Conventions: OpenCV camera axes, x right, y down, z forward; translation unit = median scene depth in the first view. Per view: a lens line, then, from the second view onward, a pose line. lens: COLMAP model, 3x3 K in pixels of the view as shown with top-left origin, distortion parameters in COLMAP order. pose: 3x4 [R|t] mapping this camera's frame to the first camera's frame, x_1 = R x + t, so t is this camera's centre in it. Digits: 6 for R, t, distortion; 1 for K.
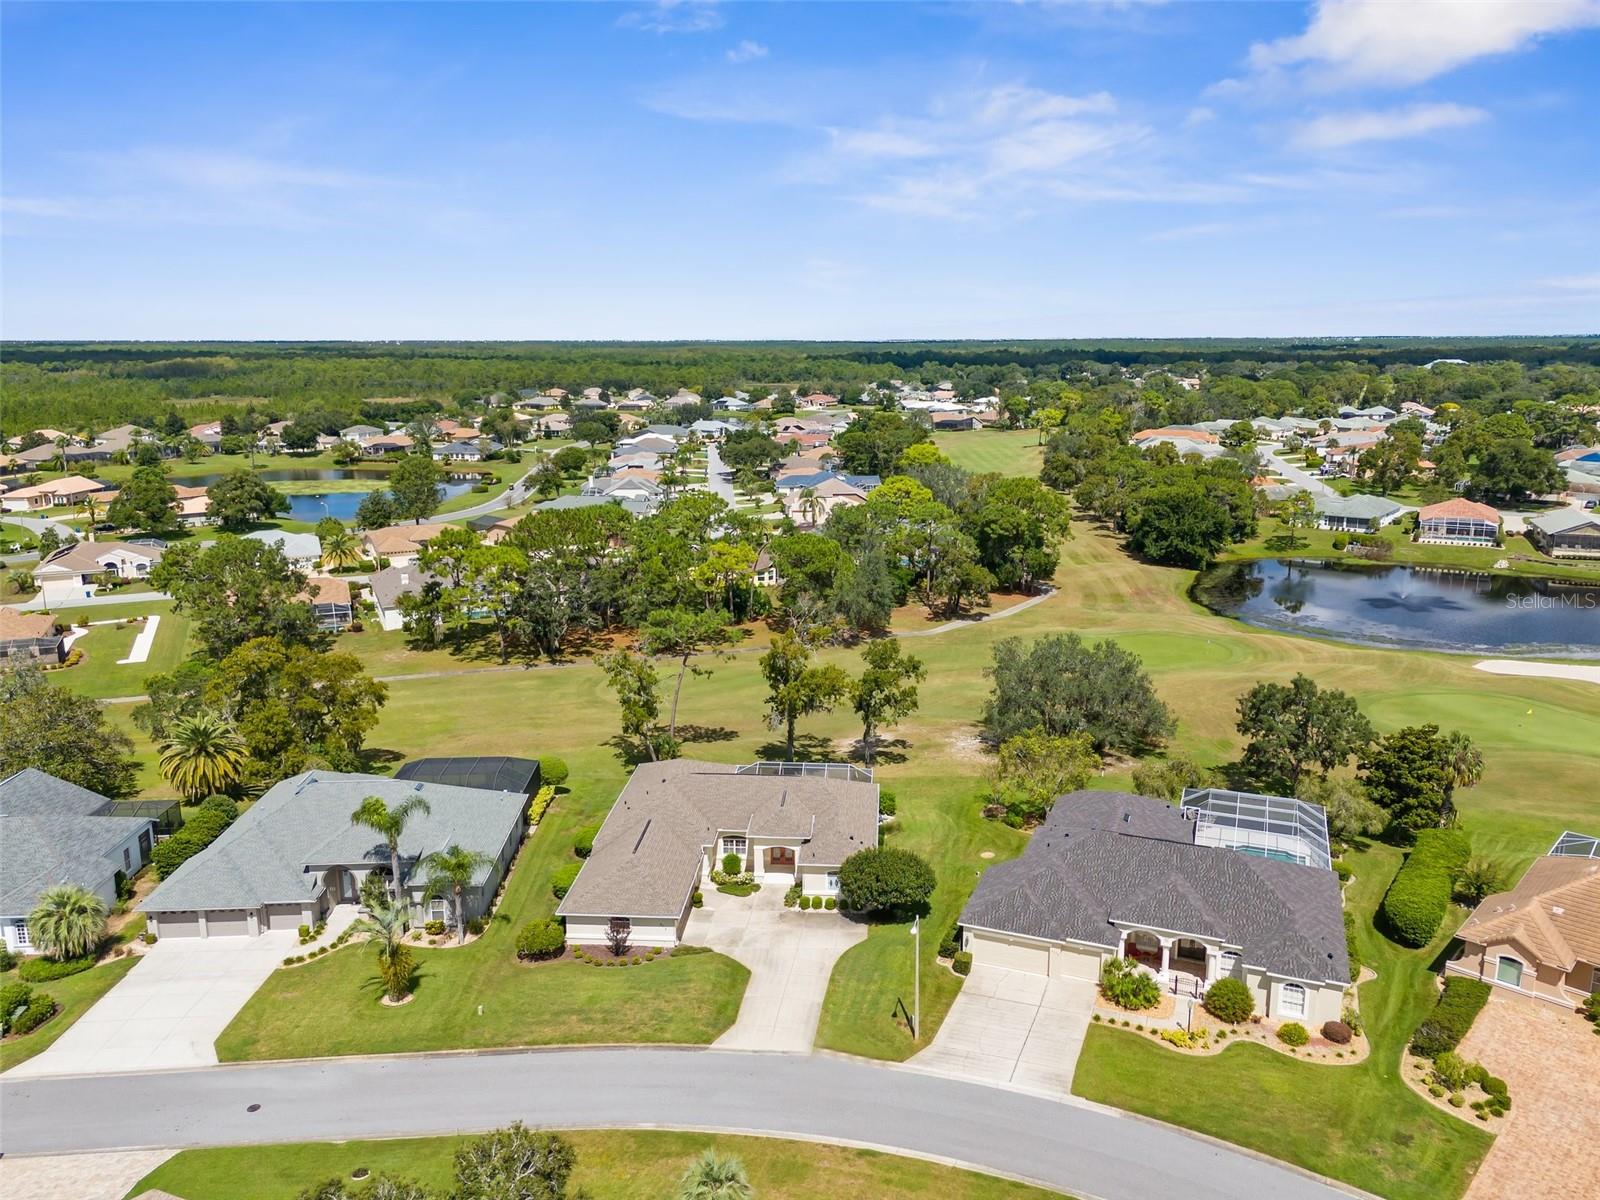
lens RADIAL K [[1164.2, 0, 808.8], [0, 1164.2, 640.8], [0, 0, 1]] dist [0.062667, -0.058328]
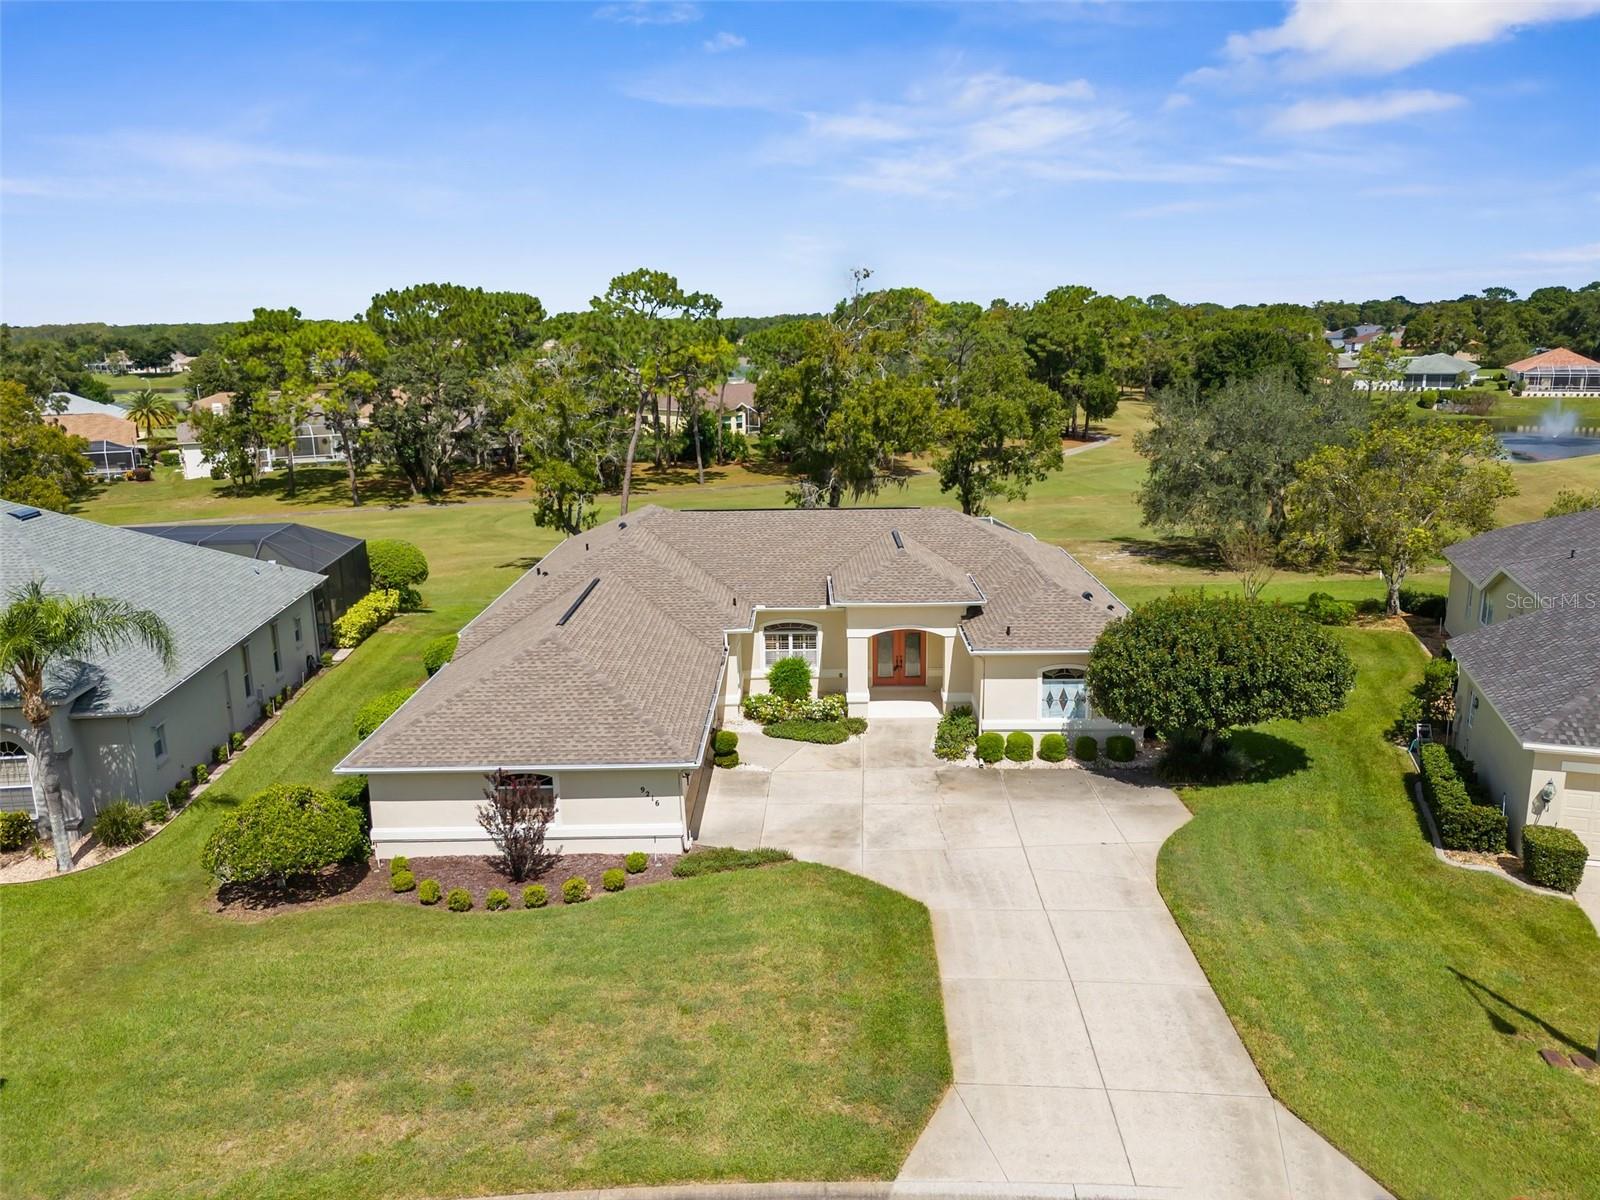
lens RADIAL K [[1164.2, 0, 808.8], [0, 1164.2, 640.8], [0, 0, 1]] dist [0.062667, -0.058328]
pose [[0.997717, -0.027332, 0.061753, -0.087799], [0.026695, 0.999582, 0.011109, 0.176486], [-0.062031, -0.009435, 0.998030, 0.584888]]
